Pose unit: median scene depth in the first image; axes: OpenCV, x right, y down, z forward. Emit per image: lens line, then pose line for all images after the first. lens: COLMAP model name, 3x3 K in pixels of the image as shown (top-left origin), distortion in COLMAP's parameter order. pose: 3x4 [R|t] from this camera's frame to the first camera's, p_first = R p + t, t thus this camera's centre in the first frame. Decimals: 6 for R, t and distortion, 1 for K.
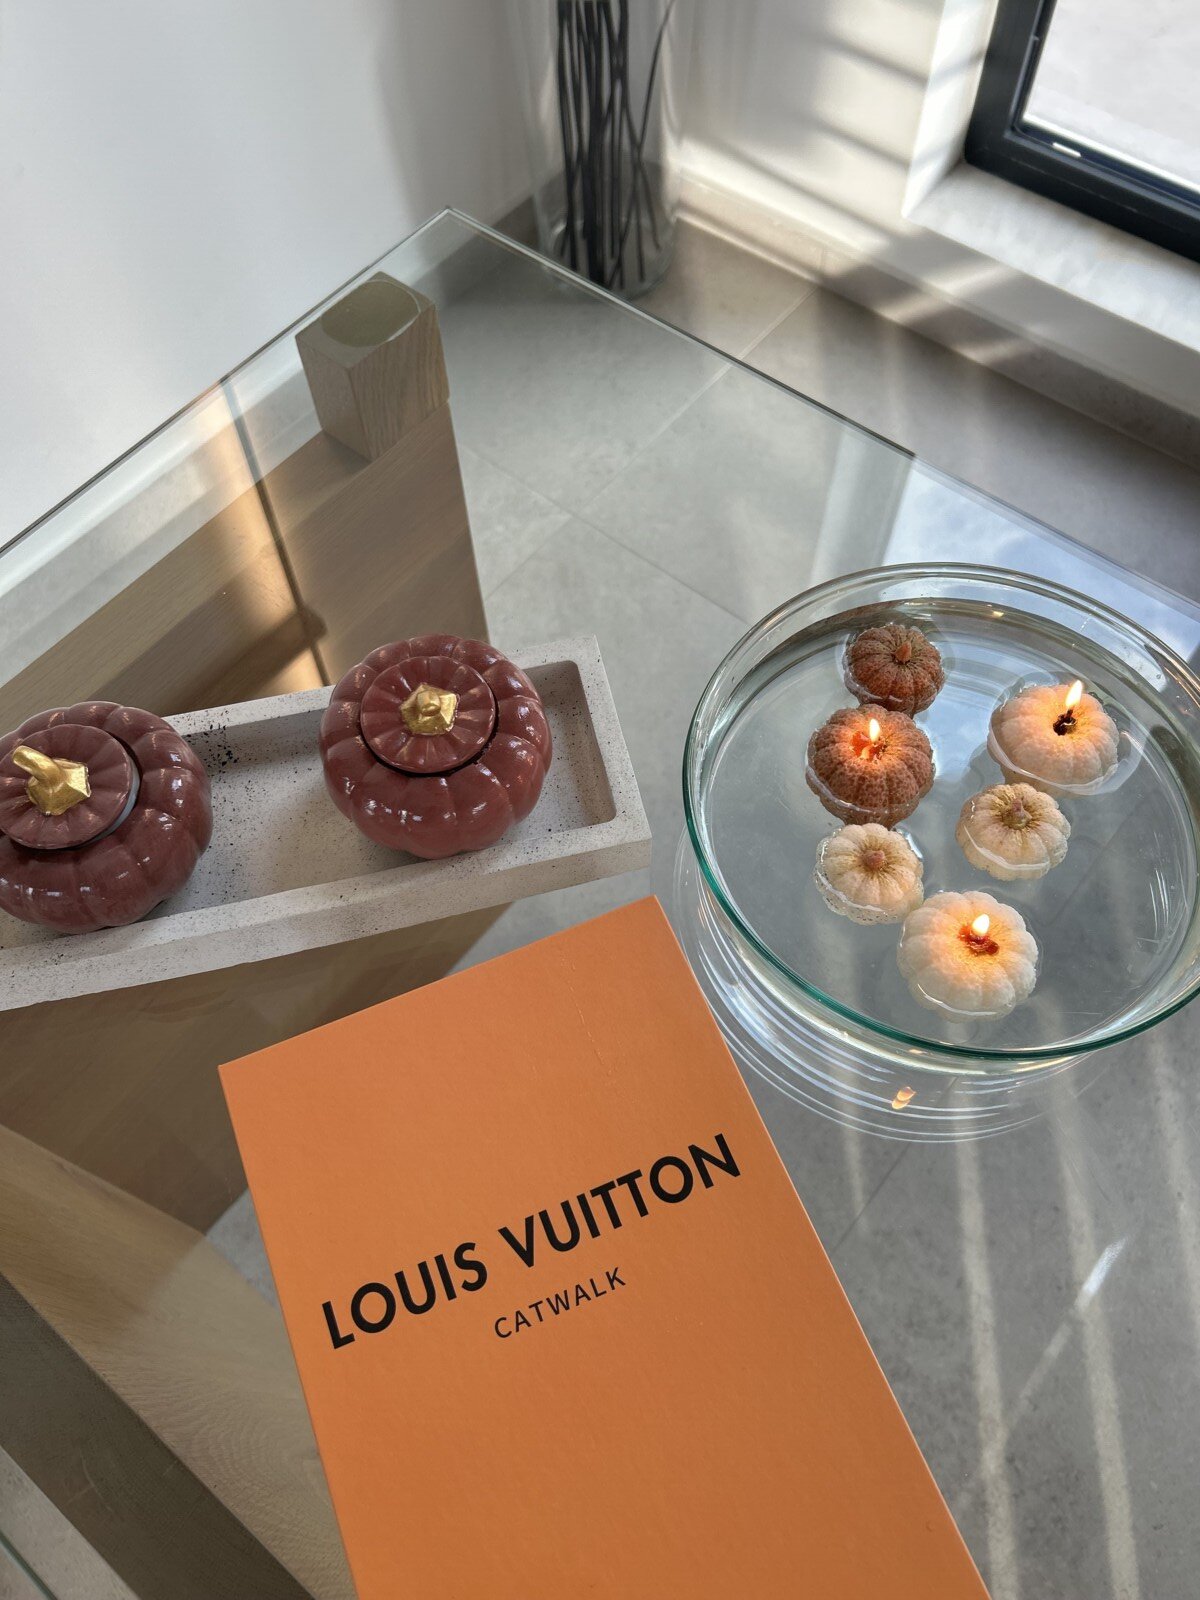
lens RADIAL K [[1226.3, 0, 586.8], [0, 1226.3, 808.2], [0, 0, 1]] dist [0.029638, -0.039114]
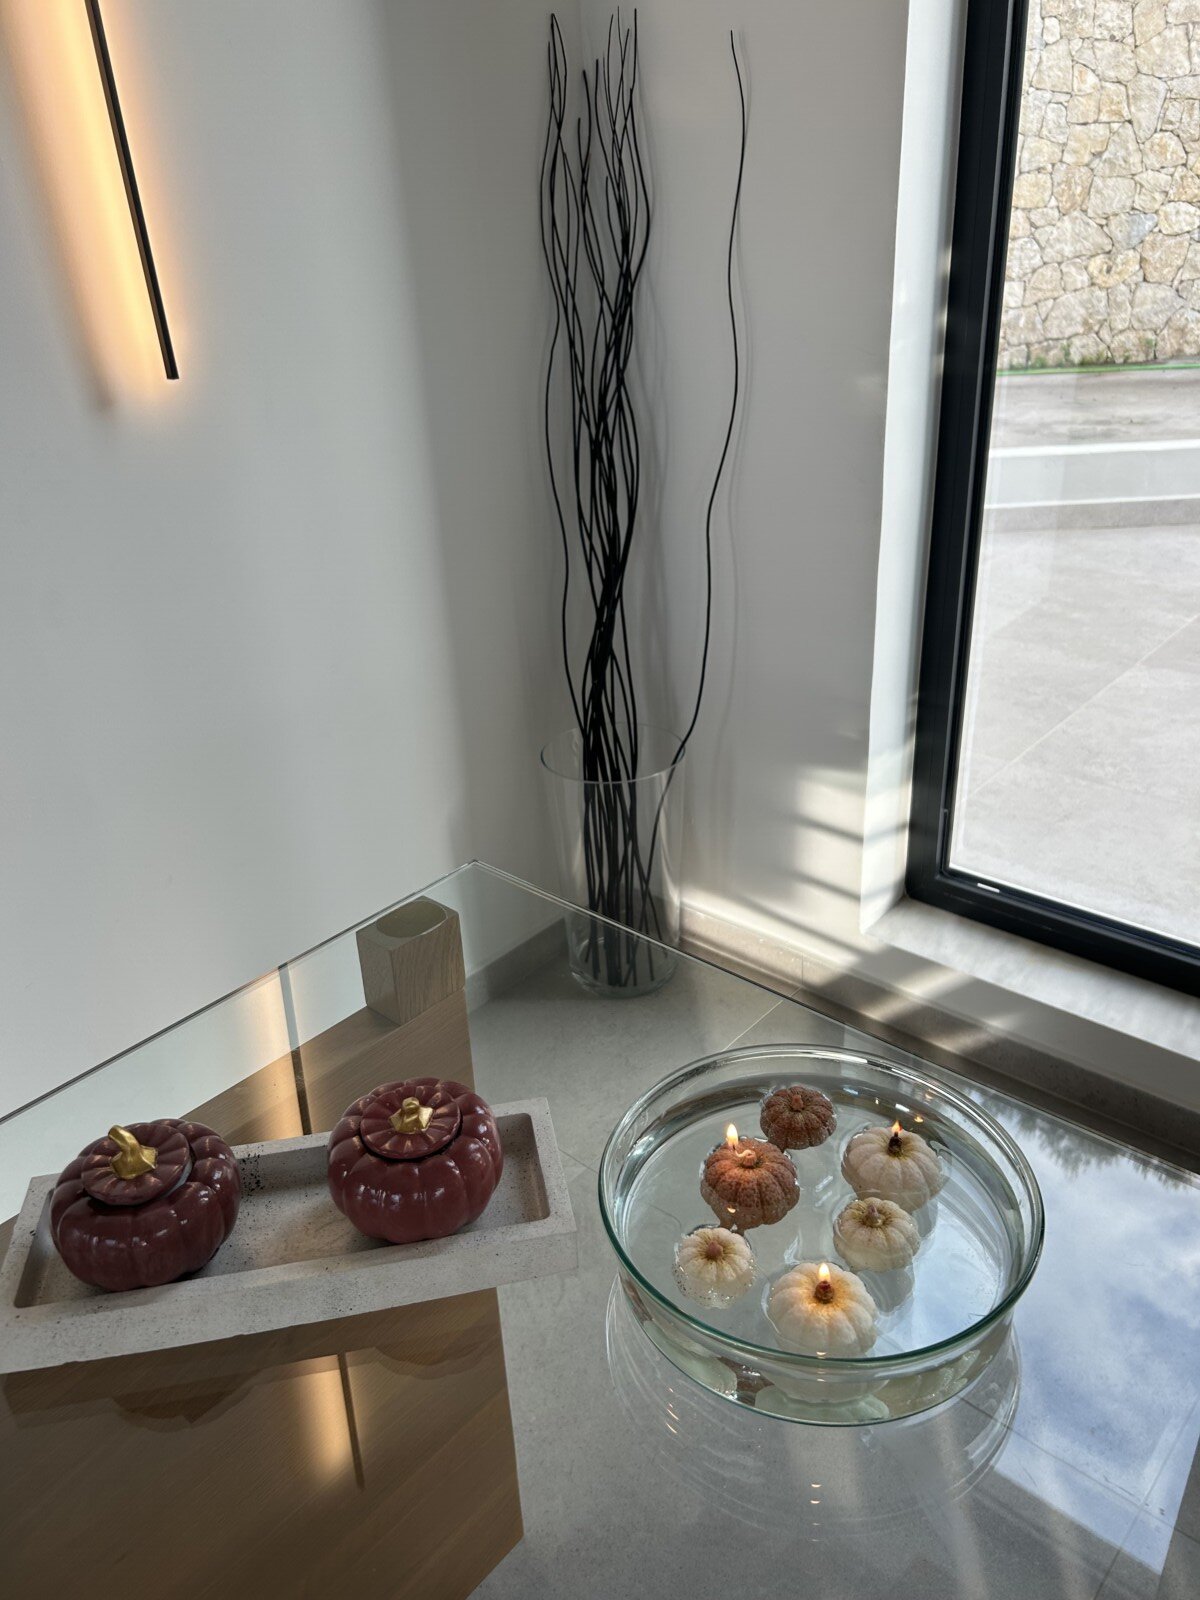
lens RADIAL K [[1226.3, 0, 588.9], [0, 1226.3, 786.9], [0, 0, 1]] dist [0.029638, -0.039114]
pose [[0.999048, 0.003472, -0.043480, 0.049257], [-0.028006, 0.815277, -0.578393, 0.158482], [0.033440, 0.579060, 0.814599, -0.125119]]
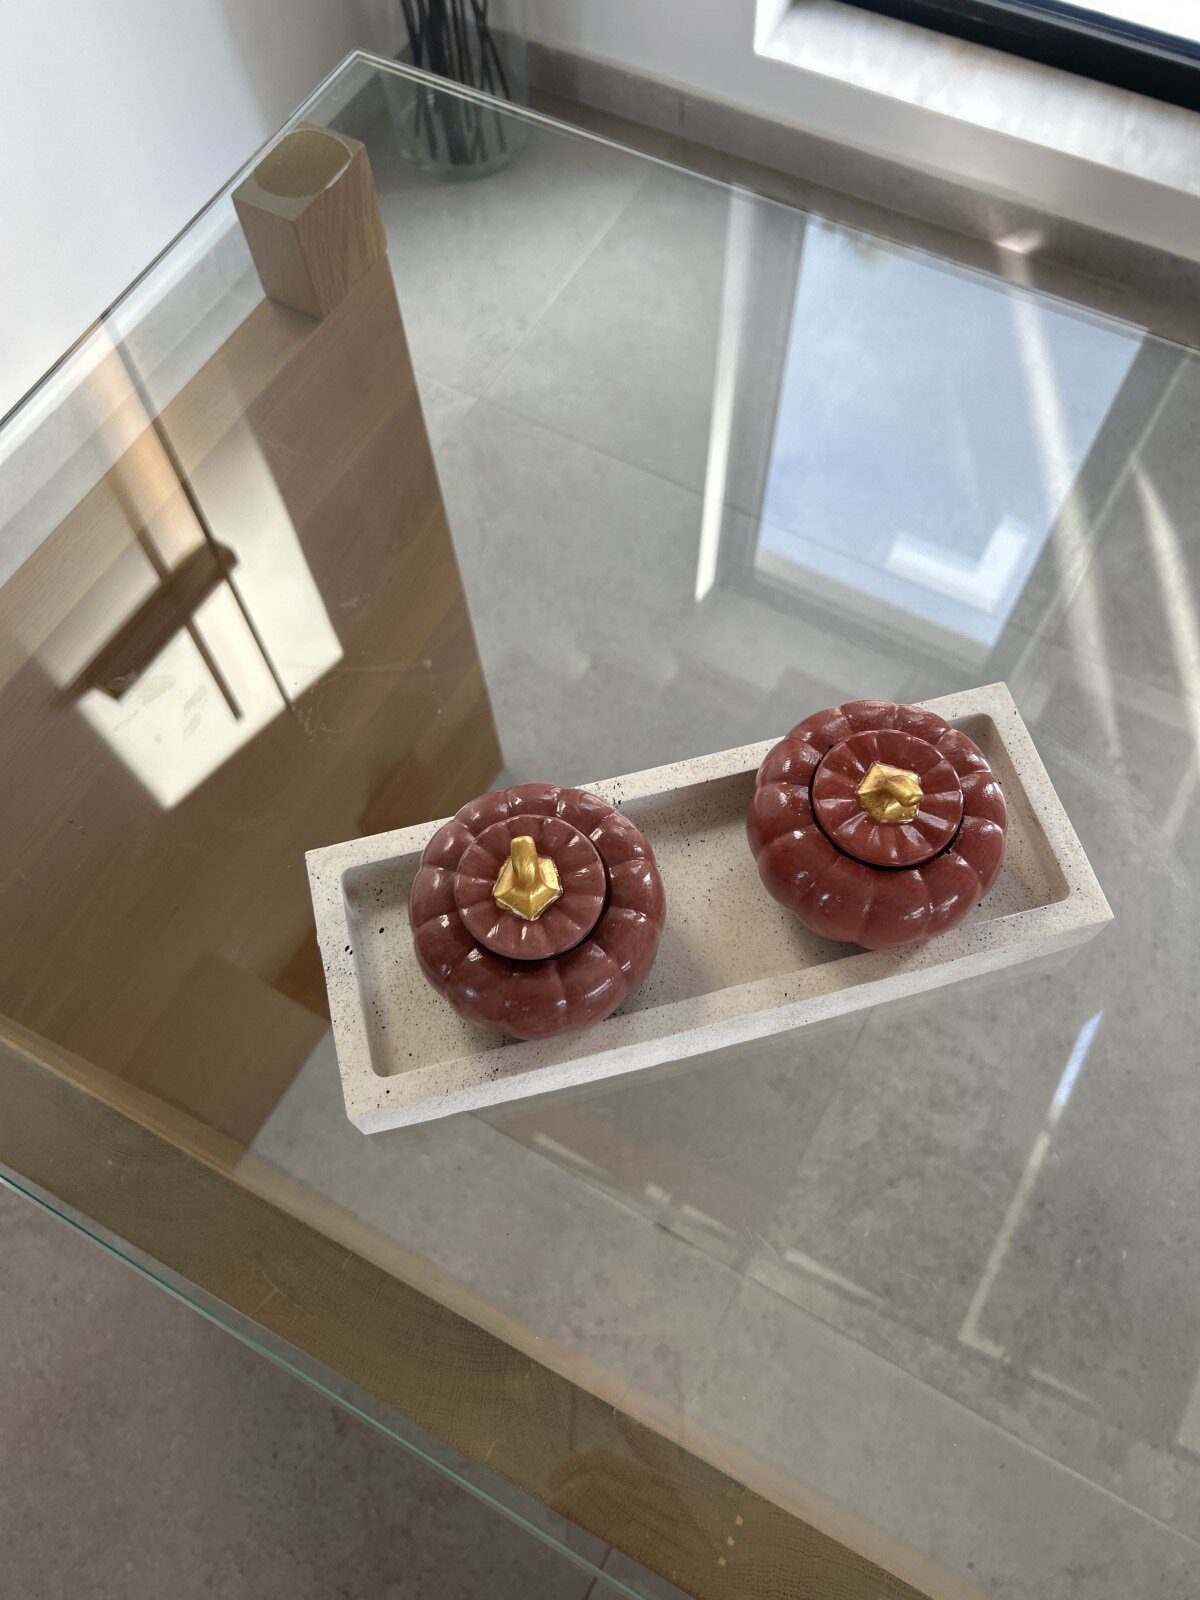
lens RADIAL K [[1226.3, 0, 596.7], [0, 1226.3, 804.0], [0, 0, 1]] dist [0.029638, -0.039114]
pose [[0.984315, -0.160070, 0.074180, -0.056304], [0.155272, 0.985631, 0.066507, 0.043707], [-0.083759, -0.053946, 0.995025, -0.019397]]
